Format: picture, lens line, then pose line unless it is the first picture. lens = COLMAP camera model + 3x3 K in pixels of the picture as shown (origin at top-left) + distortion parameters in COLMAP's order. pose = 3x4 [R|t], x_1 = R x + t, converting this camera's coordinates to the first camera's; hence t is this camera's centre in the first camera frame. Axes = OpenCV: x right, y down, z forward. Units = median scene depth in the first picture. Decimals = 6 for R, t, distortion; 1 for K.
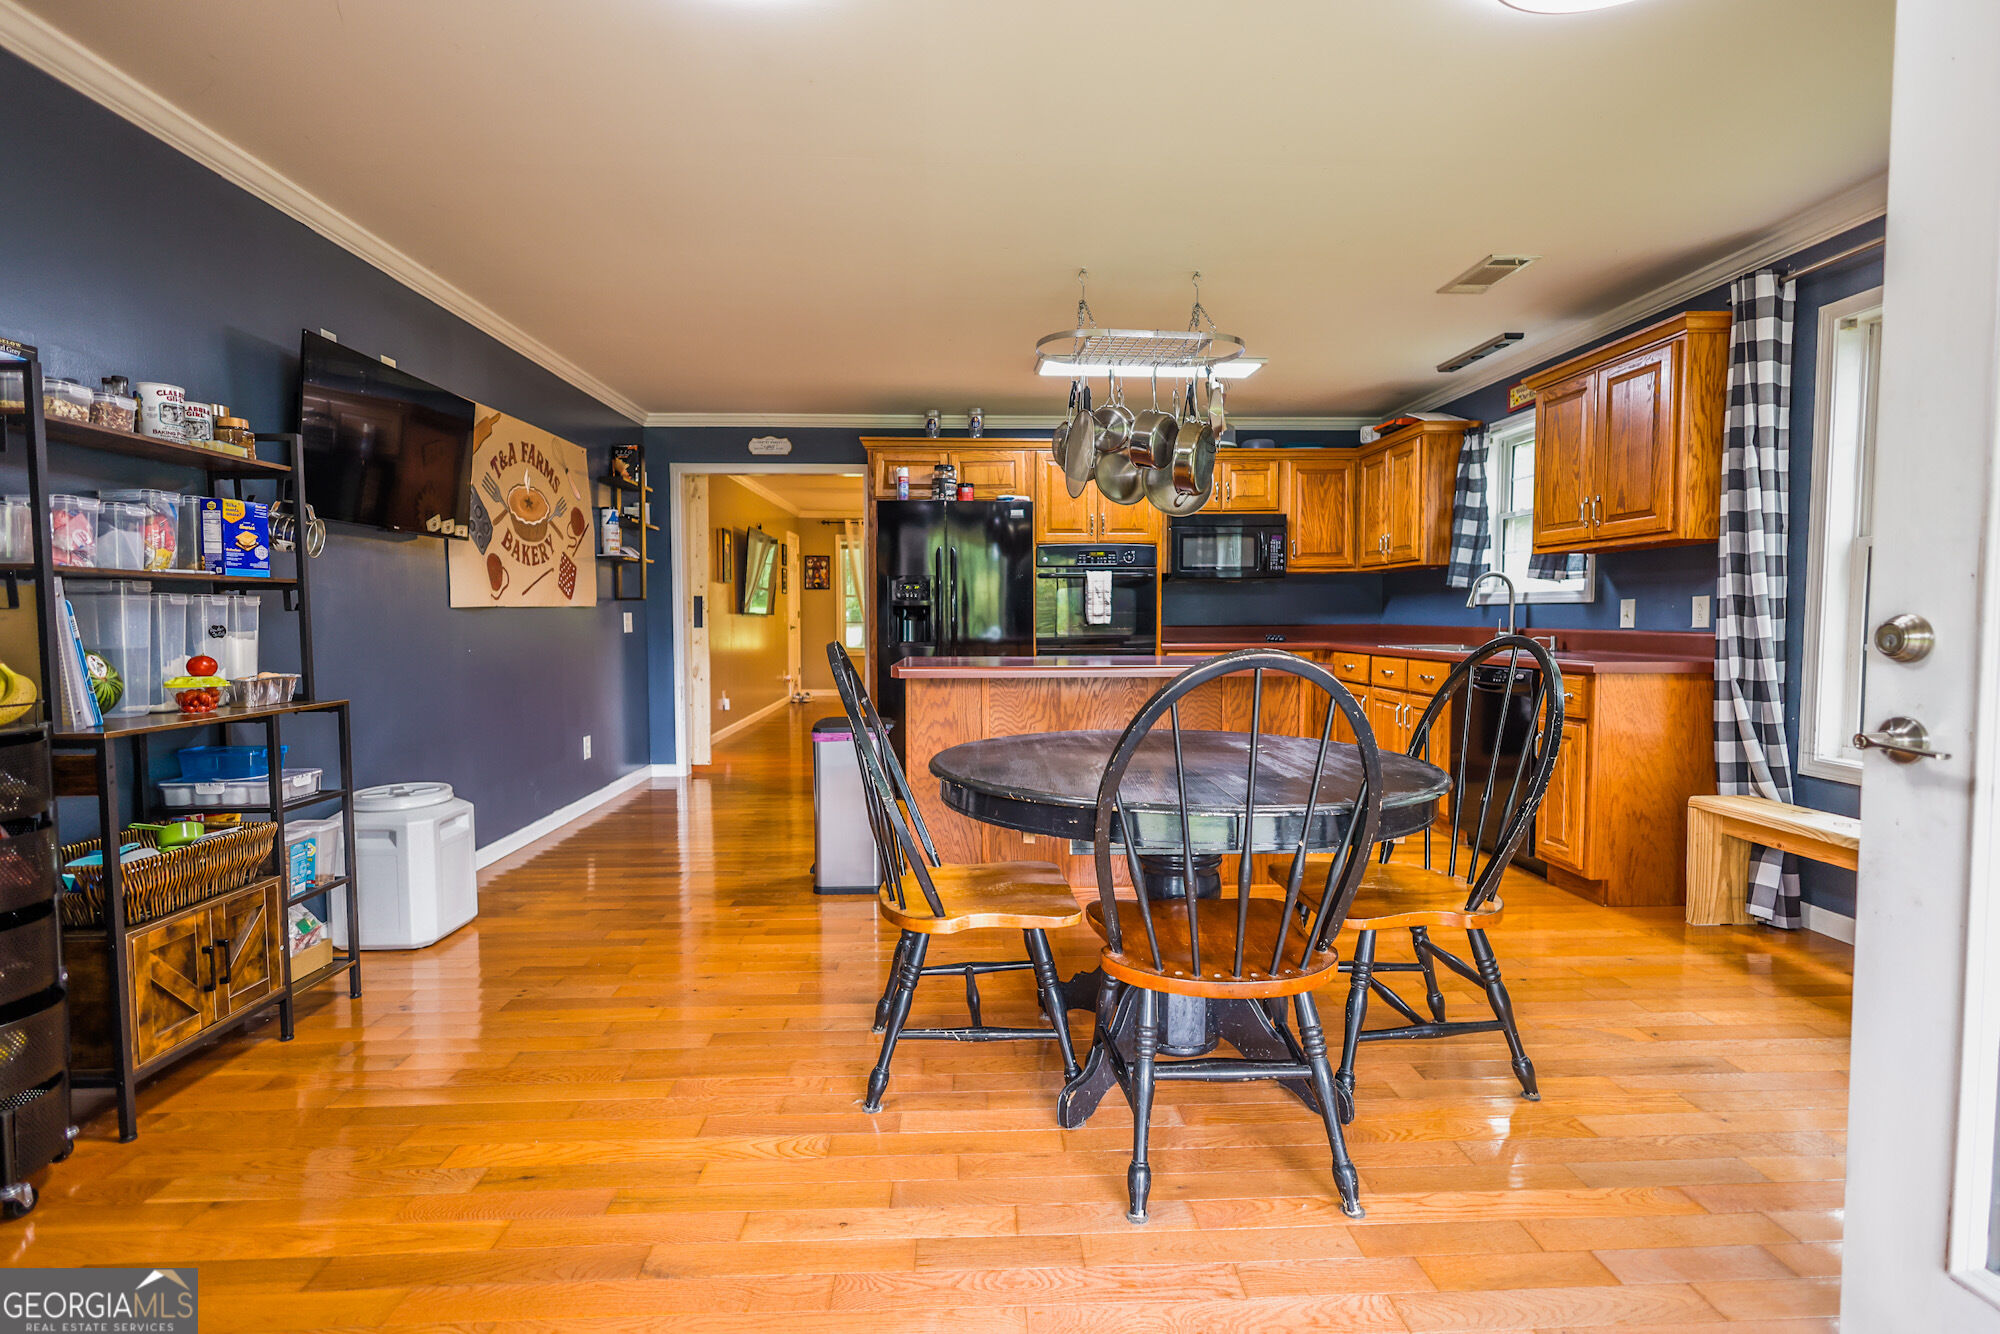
lens RADIAL K [[922.2, 0, 1000.0], [0, 922.2, 671.6], [0, 0, 1]] dist [0.002646, 0.000548]
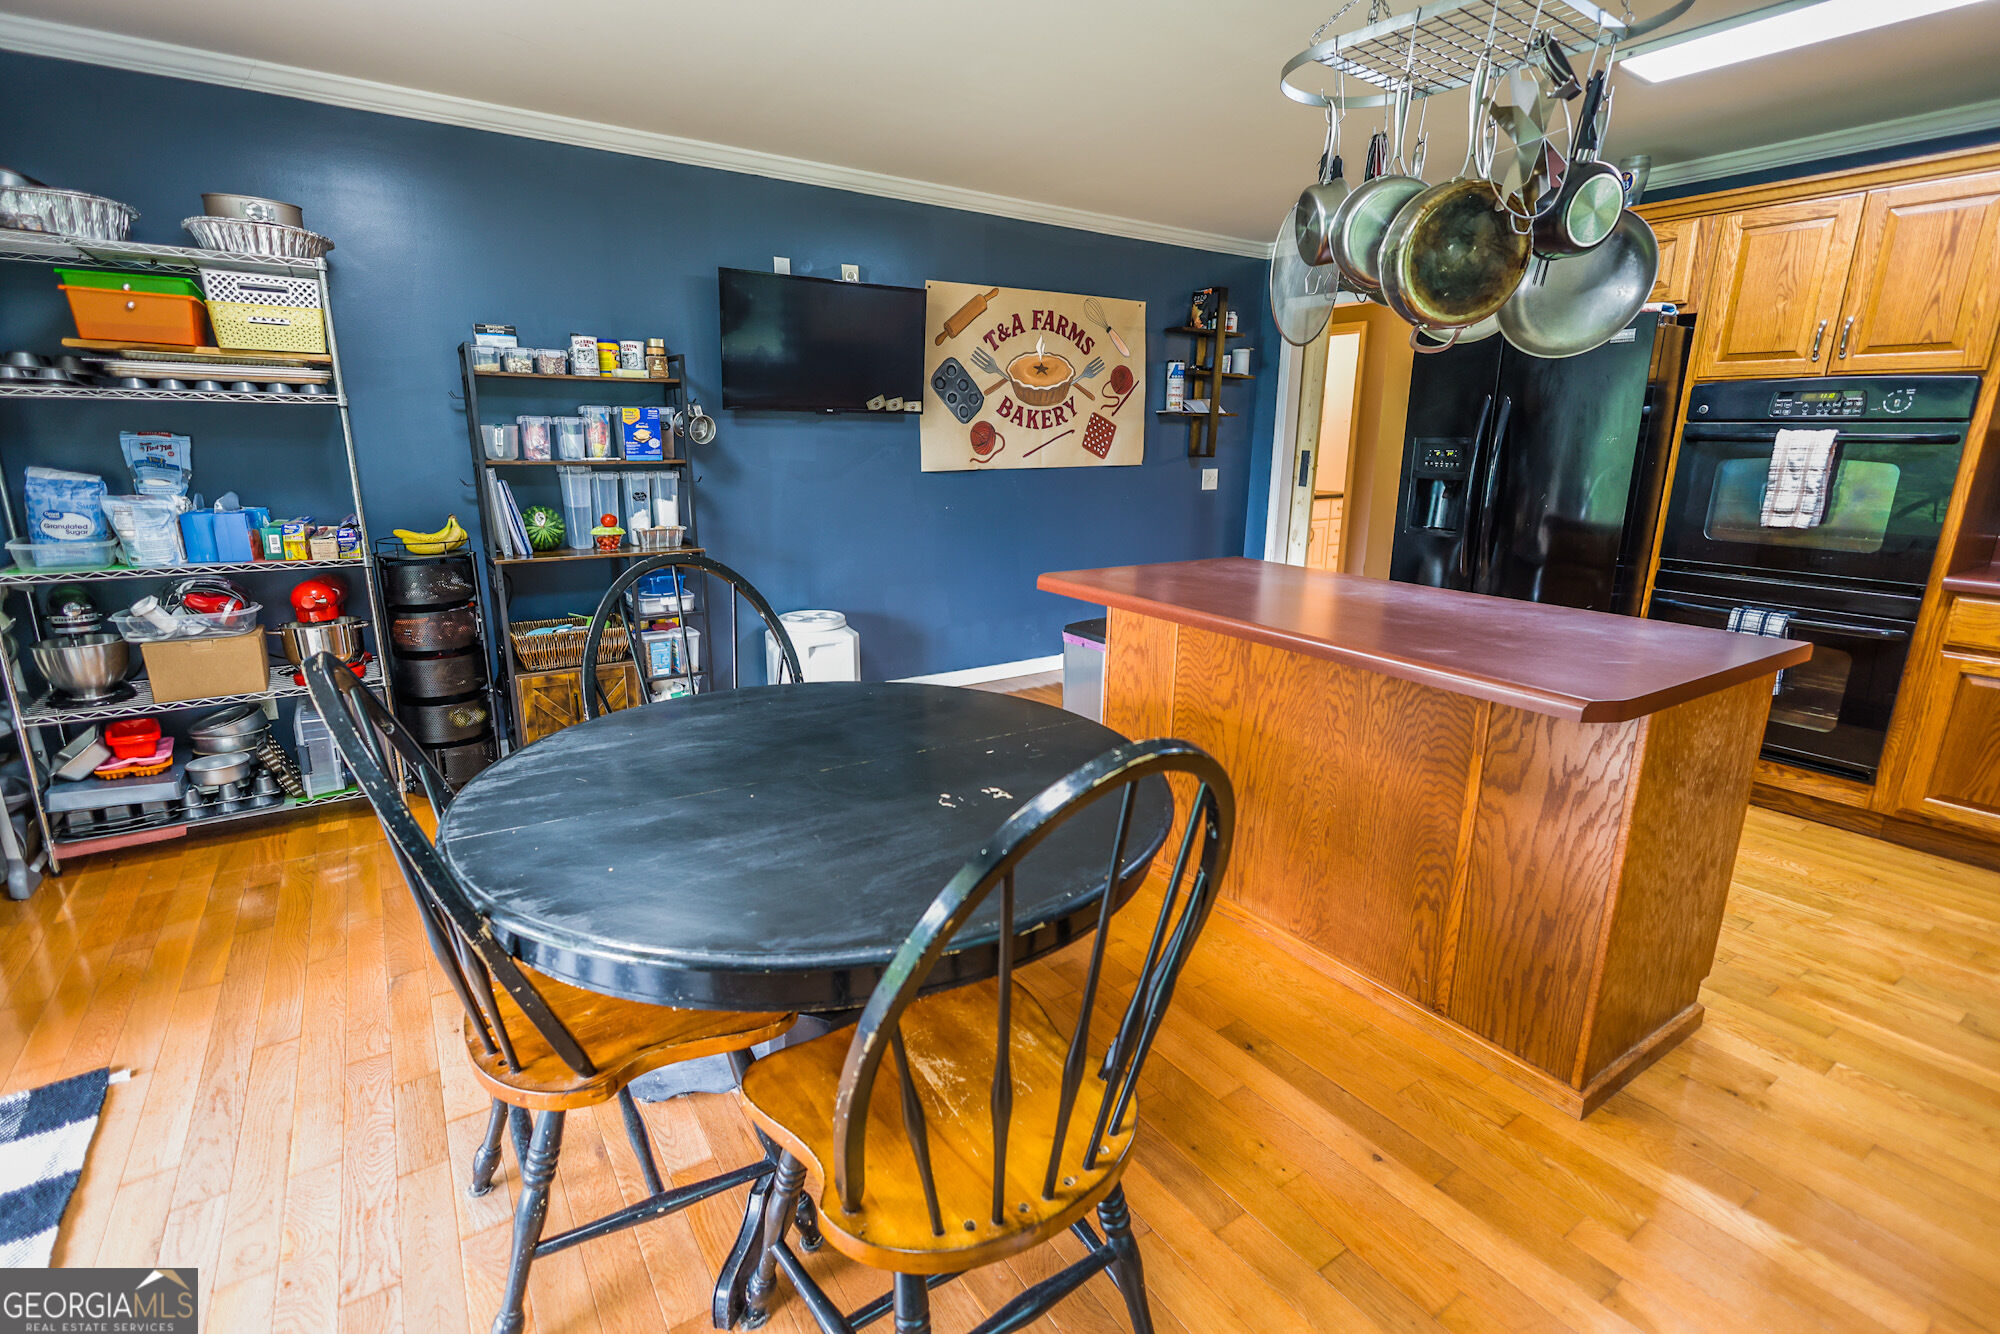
lens RADIAL K [[922.2, 0, 994.3], [0, 922.2, 665.1], [0, 0, 1]] dist [0.002646, 0.000548]
pose [[0.521939, 0.218749, -0.824456, 0.443270], [-0.064569, 0.973916, 0.217528, -0.080470], [0.850535, -0.060302, 0.522449, 0.388616]]
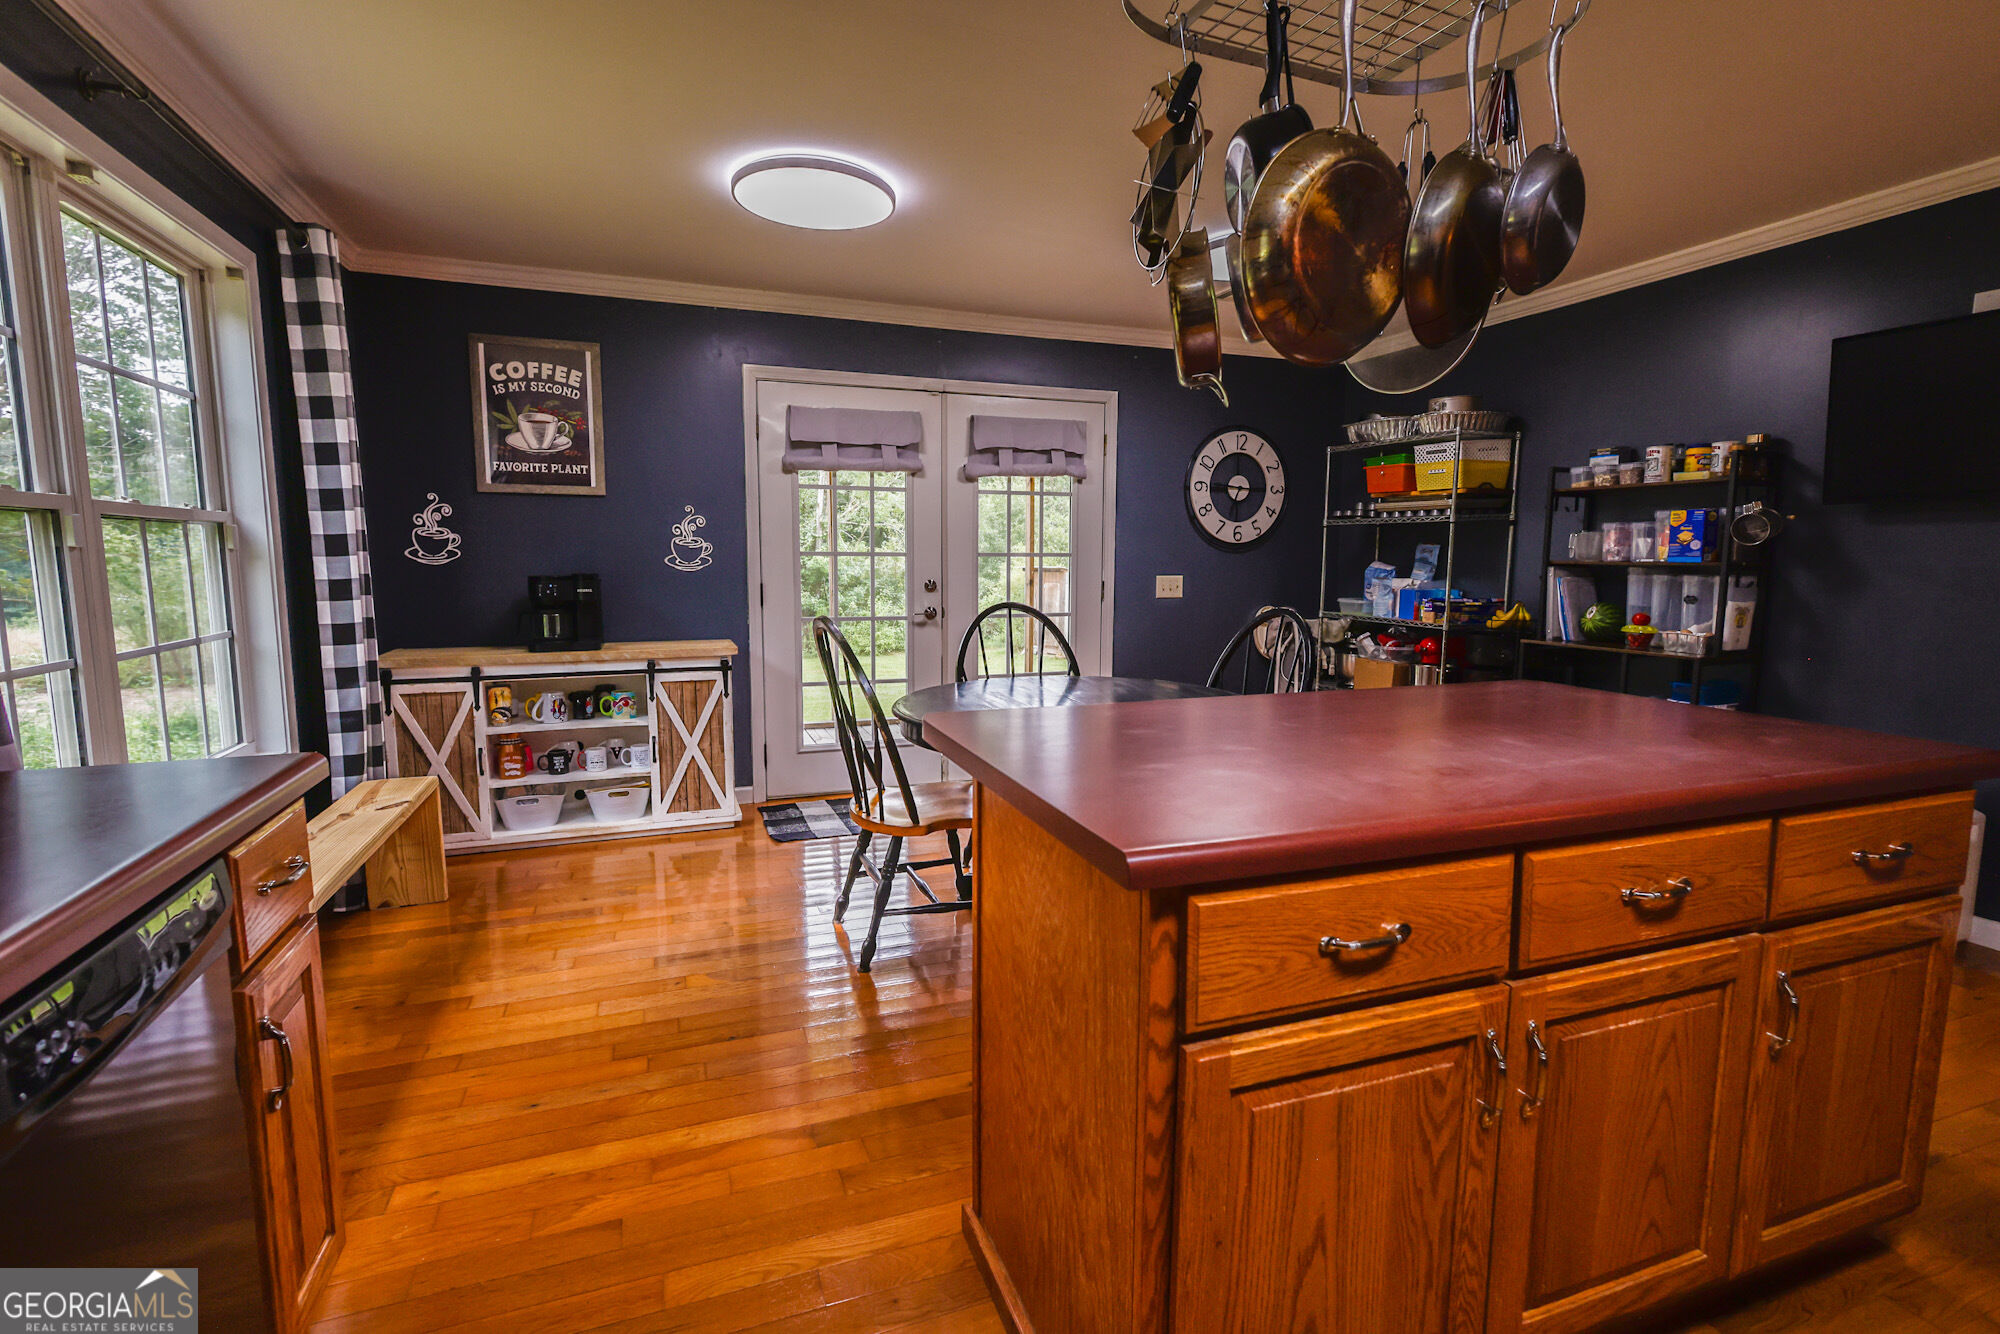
lens RADIAL K [[922.2, 0, 998.4], [0, 922.2, 660.5], [0, 0, 1]] dist [0.002646, 0.000548]
pose [[-0.951584, 0.036534, -0.305210, 0.374596], [-0.018607, 0.984245, 0.175827, -0.105848], [0.306825, 0.172993, -0.935912, 1.168797]]
